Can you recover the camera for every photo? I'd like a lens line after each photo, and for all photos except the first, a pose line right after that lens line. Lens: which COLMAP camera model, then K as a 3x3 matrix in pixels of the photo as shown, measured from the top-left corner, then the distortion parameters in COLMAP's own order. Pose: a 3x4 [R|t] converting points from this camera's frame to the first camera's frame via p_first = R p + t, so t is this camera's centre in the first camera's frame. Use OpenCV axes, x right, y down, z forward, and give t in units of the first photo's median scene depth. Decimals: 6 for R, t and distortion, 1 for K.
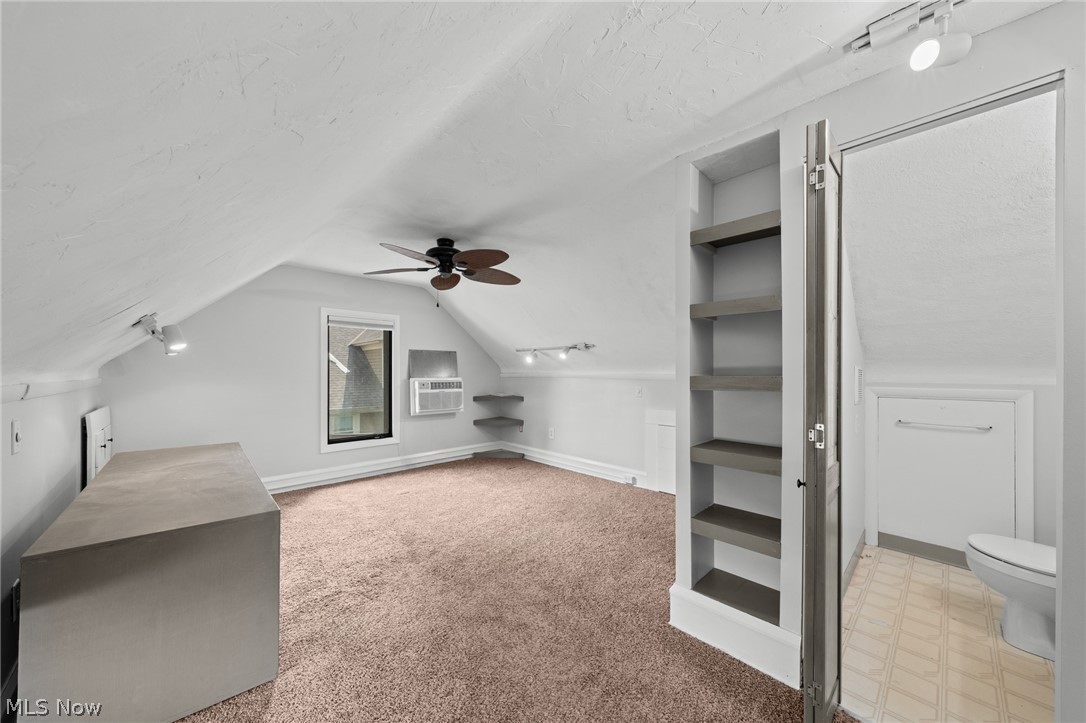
lens RADIAL K [[386.6, 0, 539.6], [0, 386.6, 368.5], [0, 0, 1]] dist [-0.000663, -0.000102]
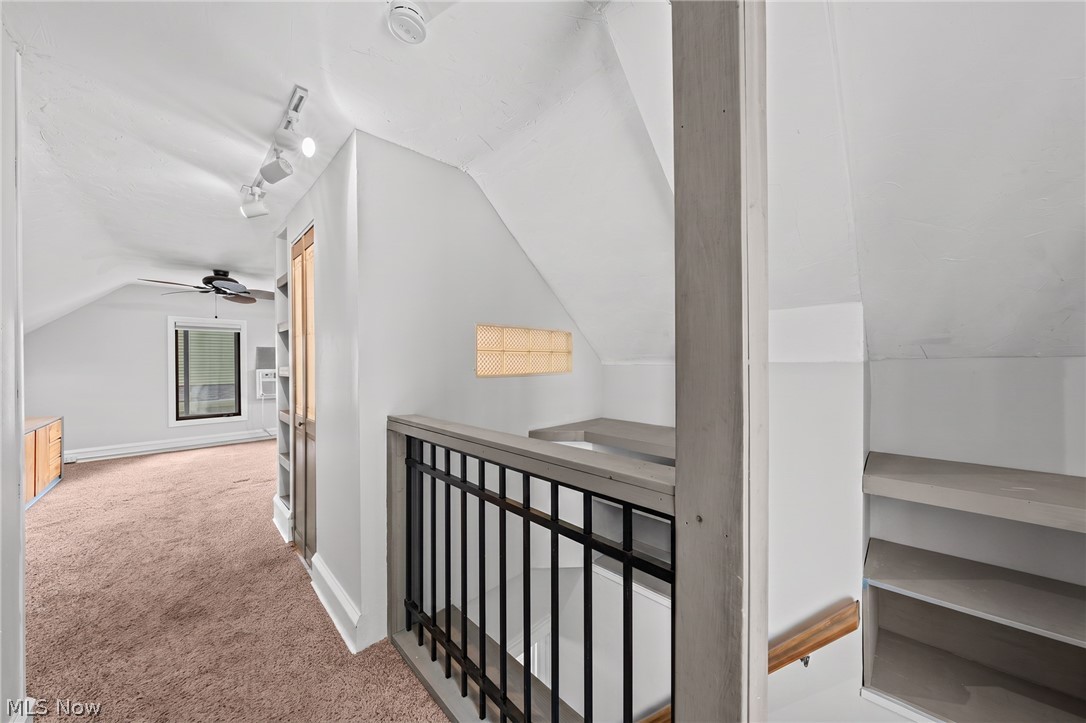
lens RADIAL K [[370.0, 0, 543.0], [0, 370.0, 361.5], [0, 0, 1]] dist [0.000564, 0.000017]
pose [[0.999812, -0.004408, 0.018862, 0.593410], [0.004243, 0.999952, 0.008789, -0.008099], [-0.018900, -0.008708, 0.999783, -0.241216]]
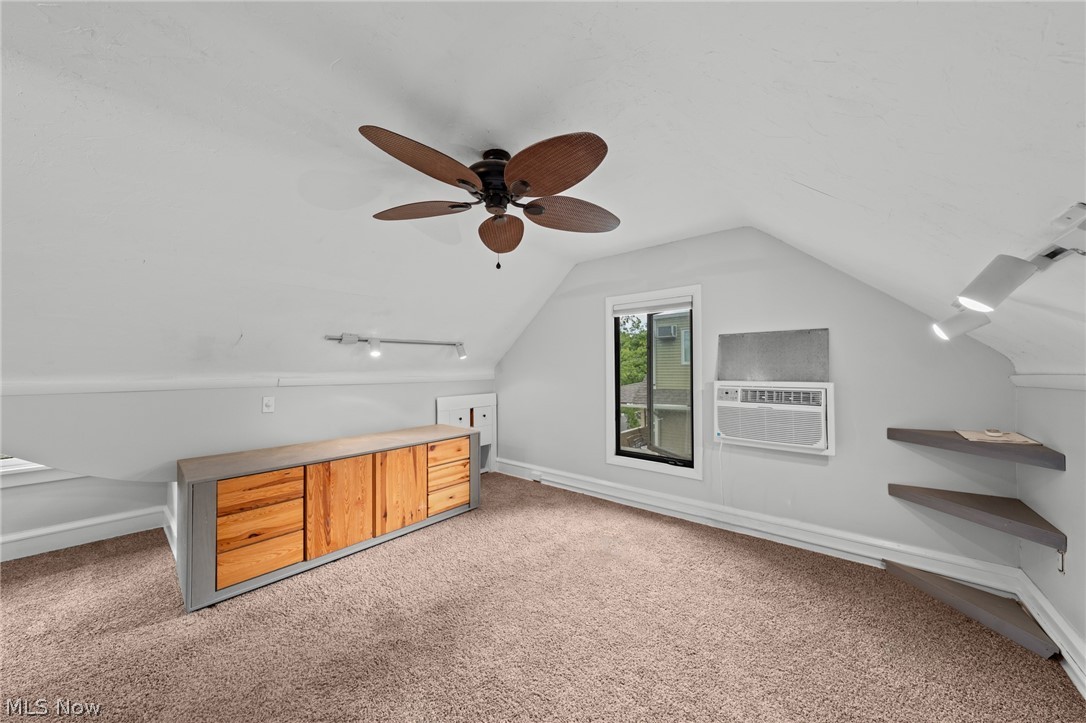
lens RADIAL K [[370.0, 0, 543.0], [0, 370.0, 361.5], [0, 0, 1]] dist [0.000564, 0.000017]
pose [[0.118173, -0.019314, -0.992805, 0.224570], [0.012200, 0.999764, -0.017997, 0.001619], [0.992918, -0.009986, 0.118381, 0.662559]]
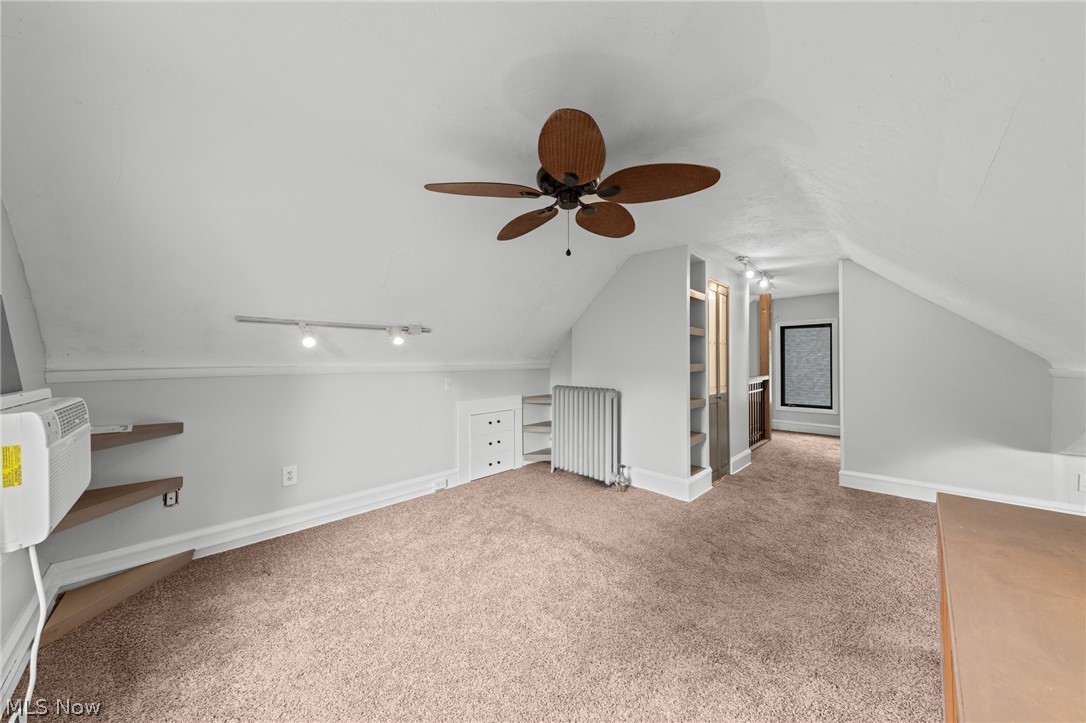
lens RADIAL K [[370.0, 0, 543.0], [0, 370.0, 361.5], [0, 0, 1]] dist [0.000564, 0.000017]
pose [[-0.028273, -0.005955, 0.999582, -0.548612], [-0.003218, 0.999978, 0.005866, -0.000268], [-0.999595, -0.003051, -0.028292, 0.700322]]
